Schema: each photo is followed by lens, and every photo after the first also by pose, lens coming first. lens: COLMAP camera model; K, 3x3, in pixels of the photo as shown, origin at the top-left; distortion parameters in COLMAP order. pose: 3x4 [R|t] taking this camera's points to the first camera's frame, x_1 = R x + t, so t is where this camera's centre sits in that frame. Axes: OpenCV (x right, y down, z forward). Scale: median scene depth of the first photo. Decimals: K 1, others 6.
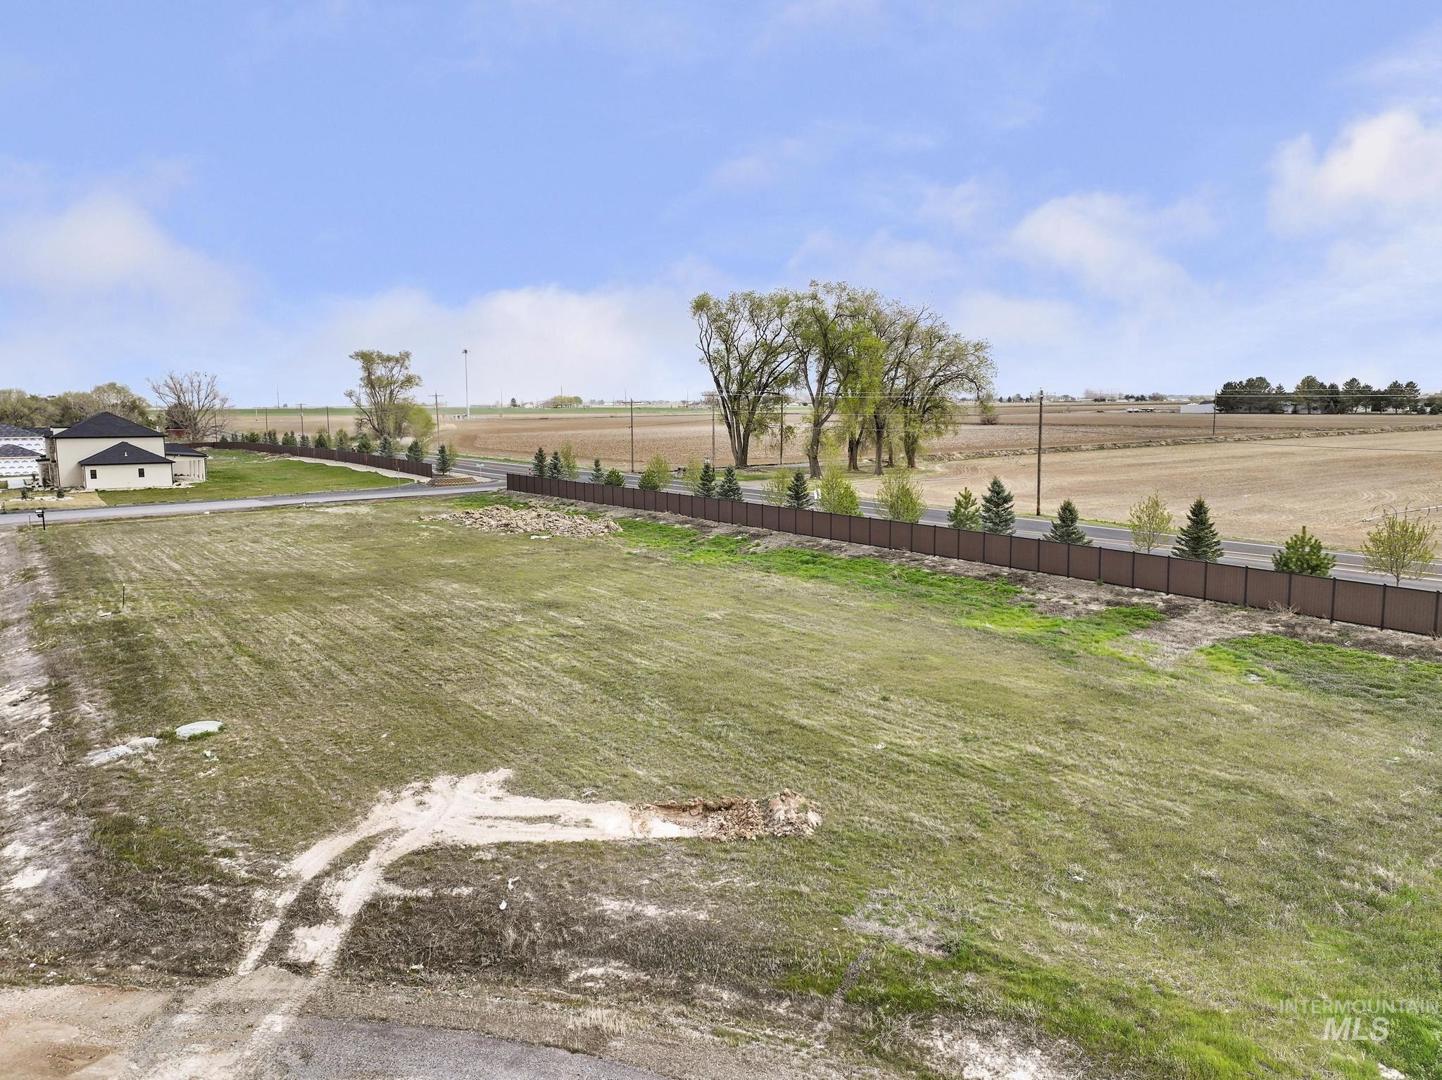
lens RADIAL K [[1033.8, 0, 744.0], [0, 1033.8, 539.4], [0, 0, 1]] dist [0.000106, 0.012695]
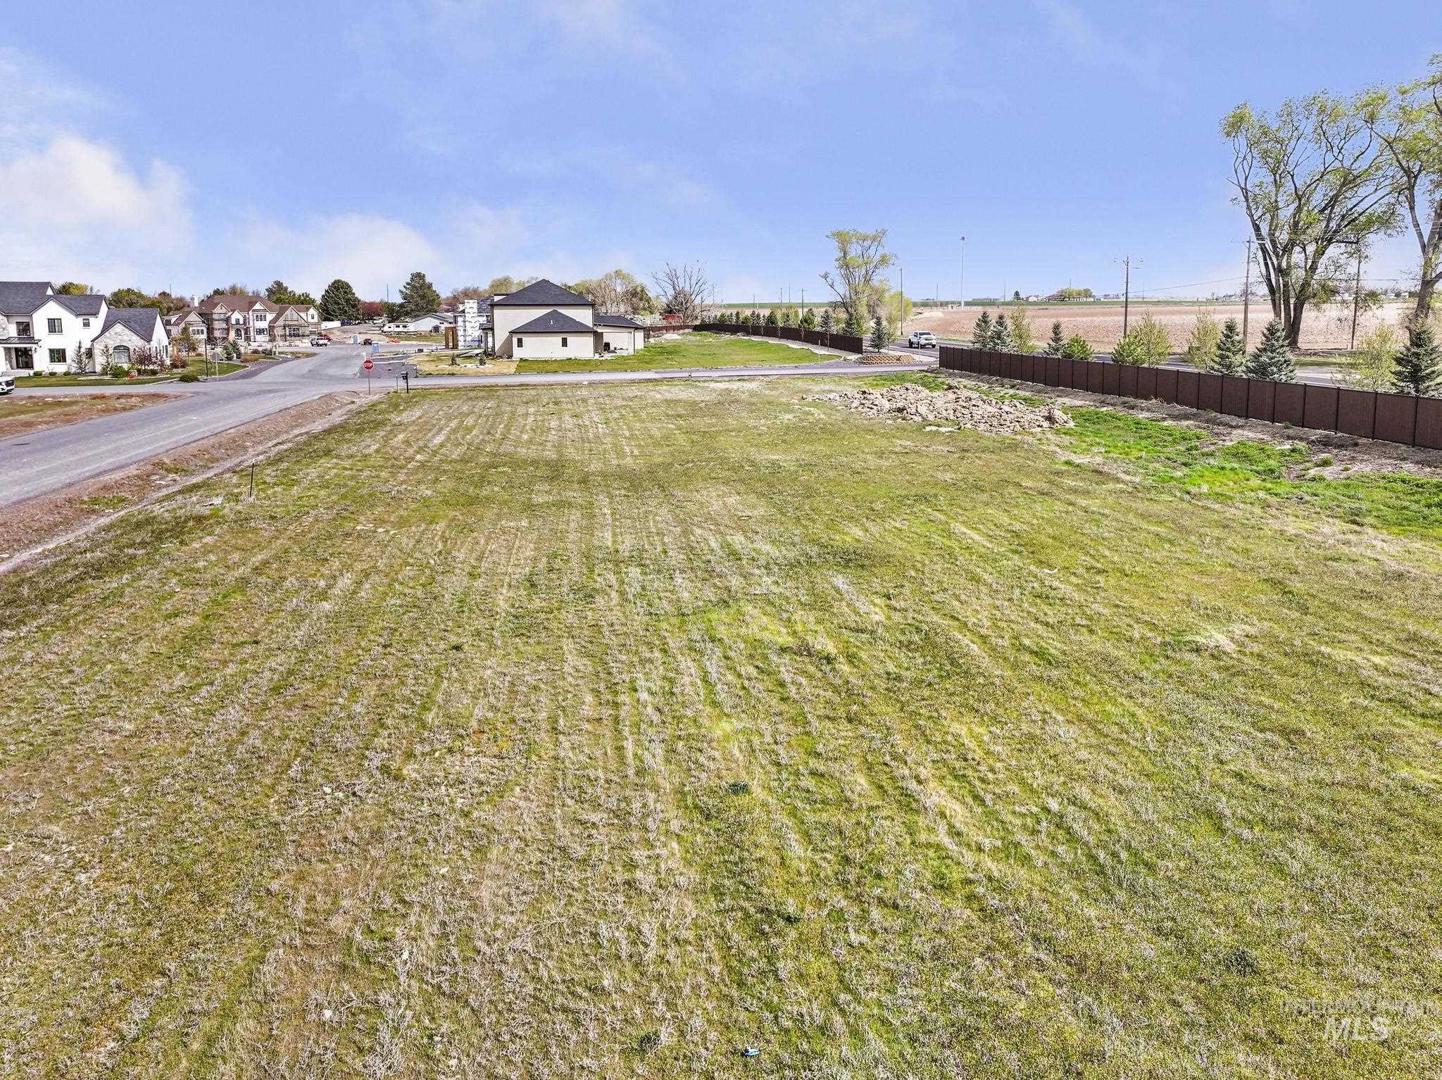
lens RADIAL K [[1006.6, 0, 723.3], [0, 1006.6, 433.9], [0, 0, 1]] dist [-0.001061, 0.001023]
pose [[0.873579, 0.052770, -0.483813, -0.005123], [-0.053876, 0.998480, 0.011627, 0.000704], [0.483691, 0.015909, 0.875094, 0.259539]]
